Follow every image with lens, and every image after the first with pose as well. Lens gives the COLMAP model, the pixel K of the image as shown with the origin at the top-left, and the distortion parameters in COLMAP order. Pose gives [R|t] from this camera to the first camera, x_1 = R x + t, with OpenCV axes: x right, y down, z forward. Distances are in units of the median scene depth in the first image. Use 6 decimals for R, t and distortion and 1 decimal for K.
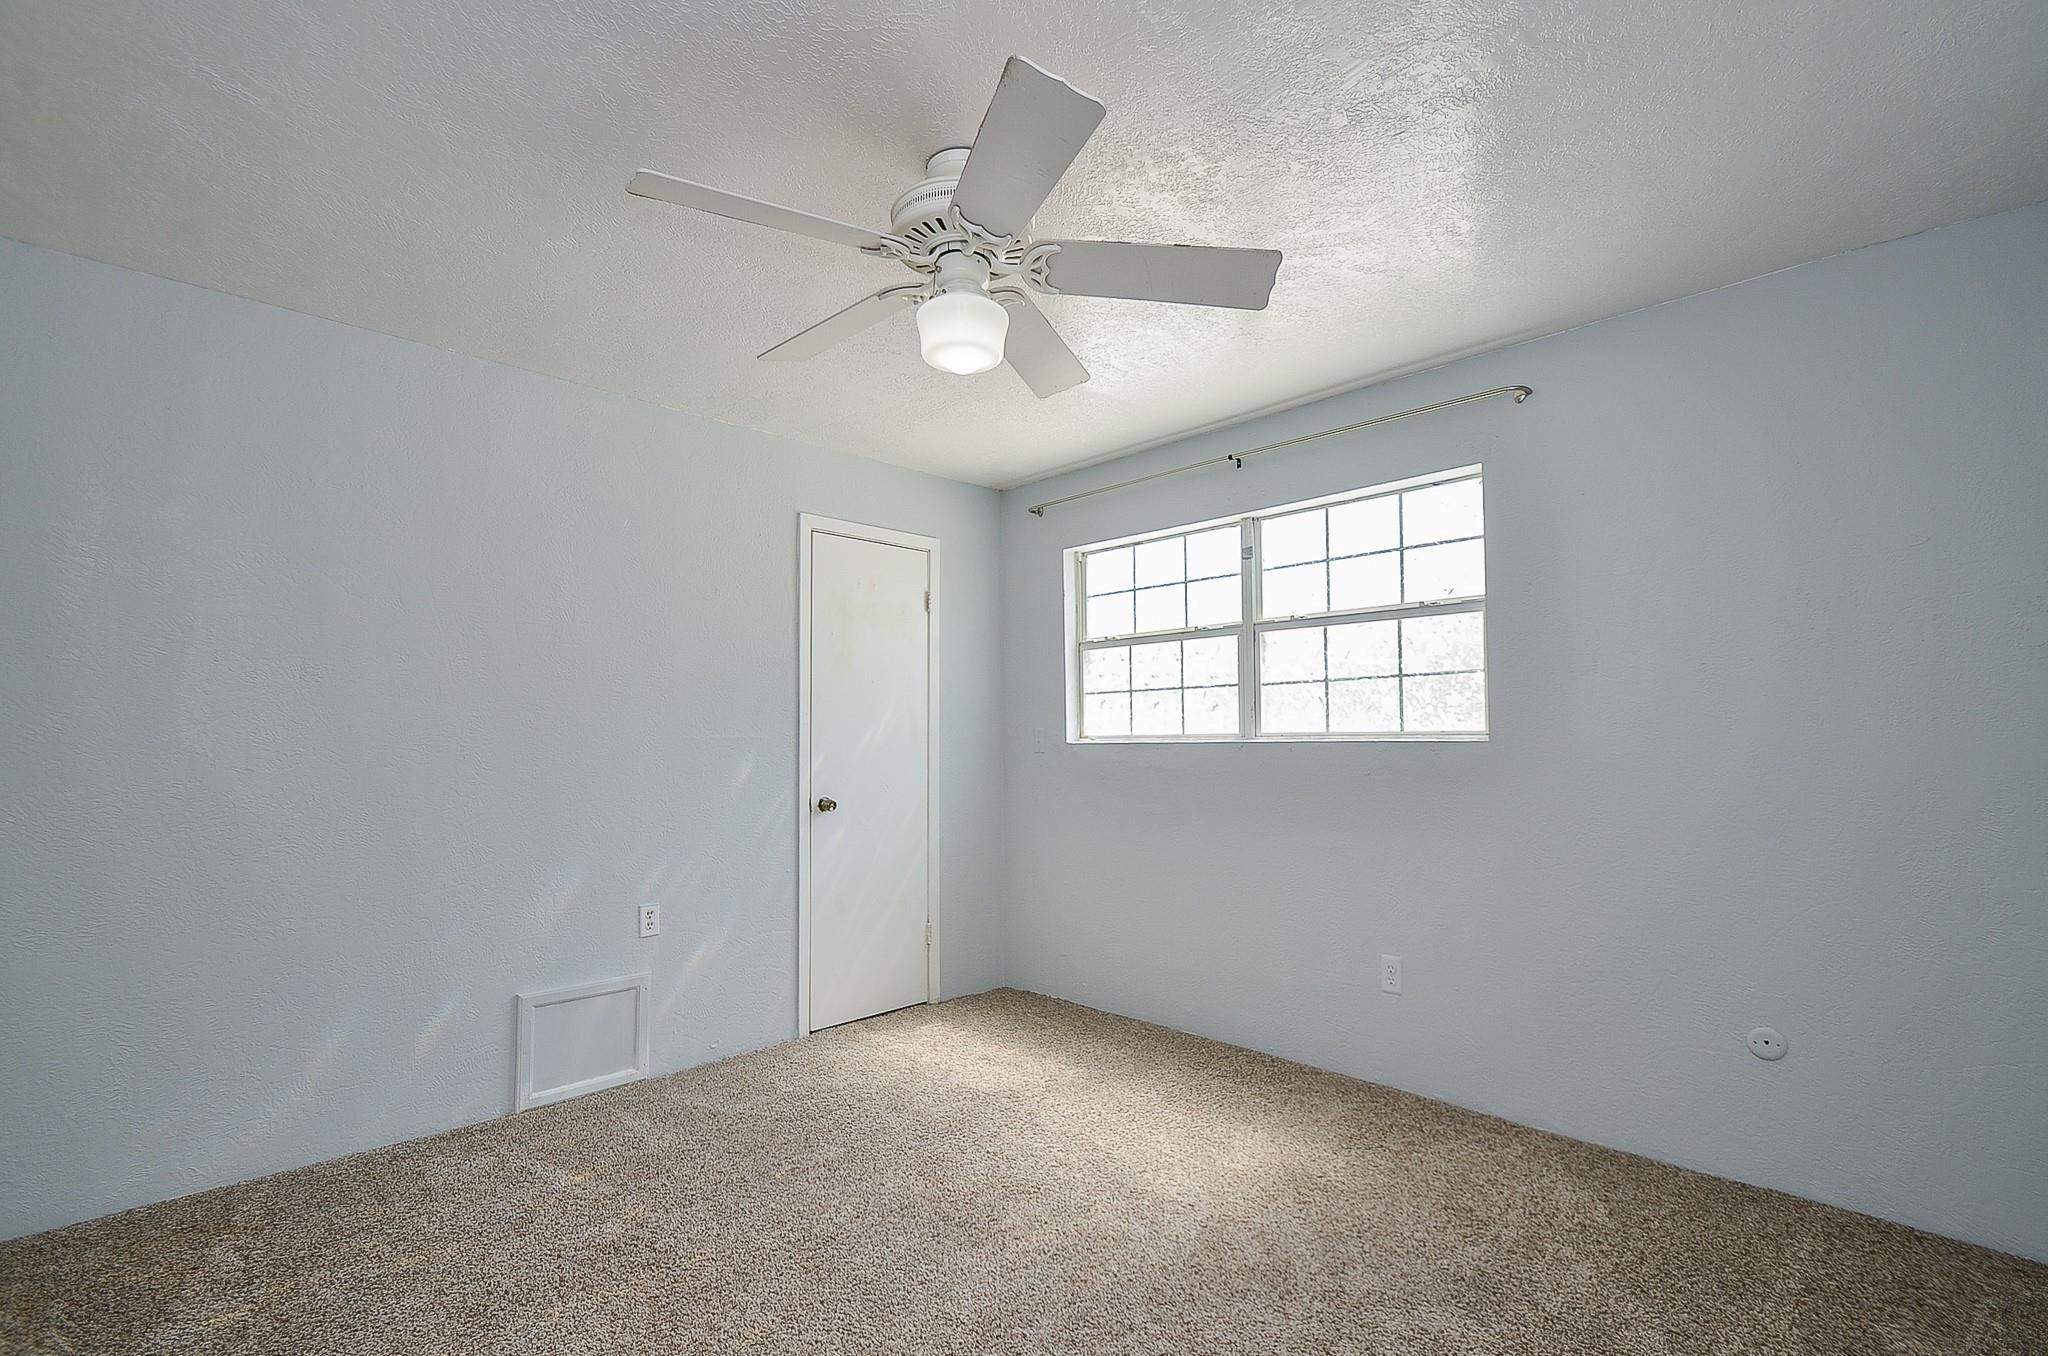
lens RADIAL K [[902.5, 0, 1058.9], [0, 902.5, 710.9], [0, 0, 1]] dist [-0.016375, -0.000382]
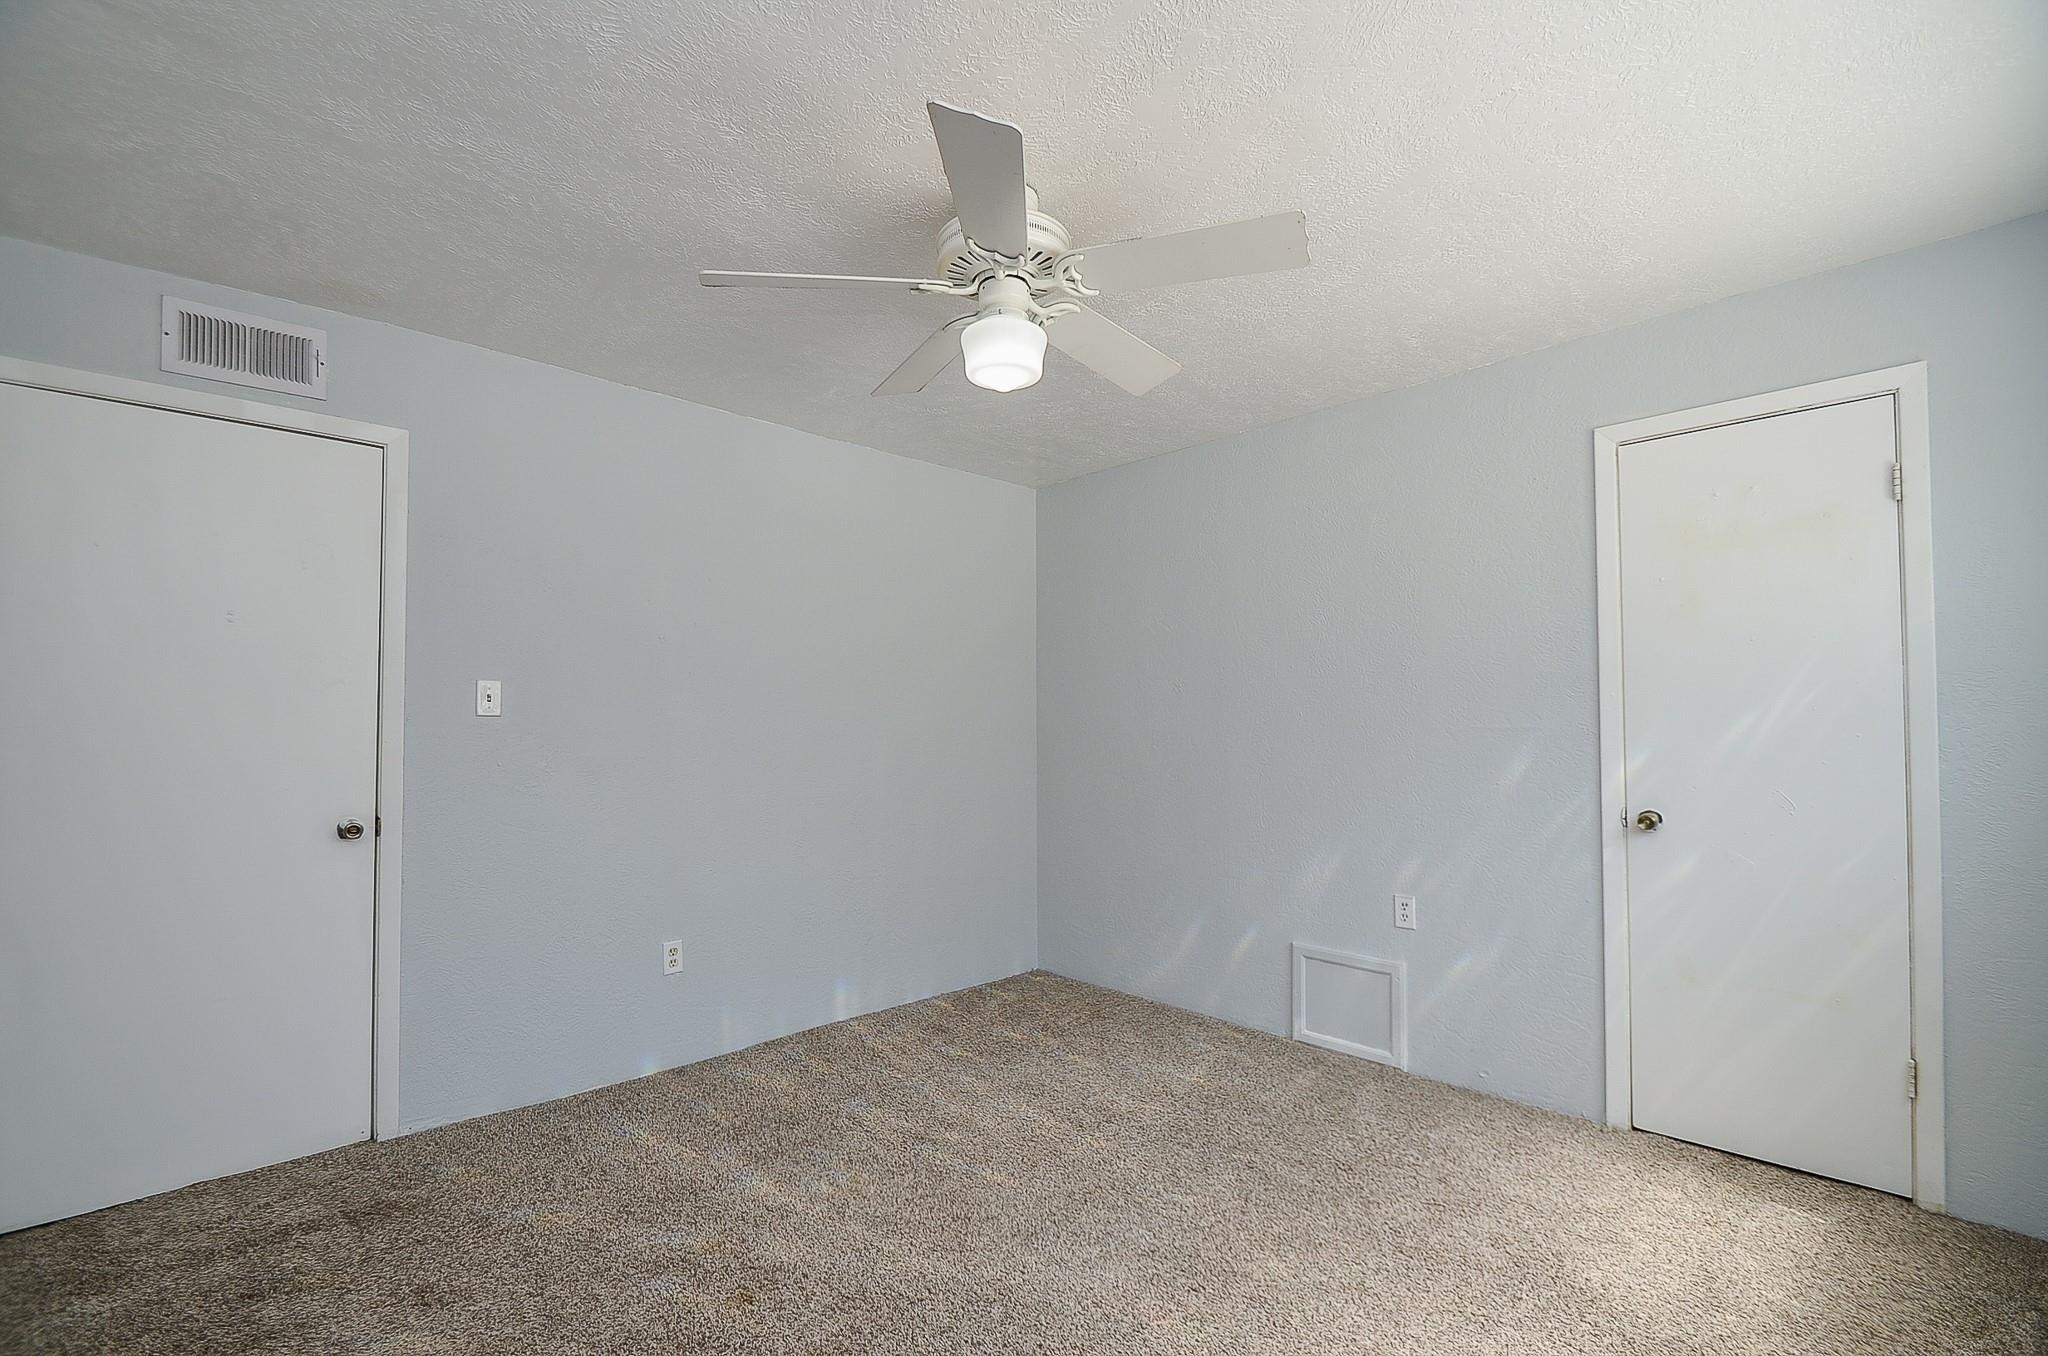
lens RADIAL K [[902.5, 0, 1043.6], [0, 902.5, 720.4], [0, 0, 1]] dist [-0.016375, -0.000382]
pose [[-0.045124, -0.014408, -0.998877, 0.548484], [0.028450, 0.999472, -0.015701, 0.024470], [0.998576, -0.029126, -0.044691, 0.637474]]
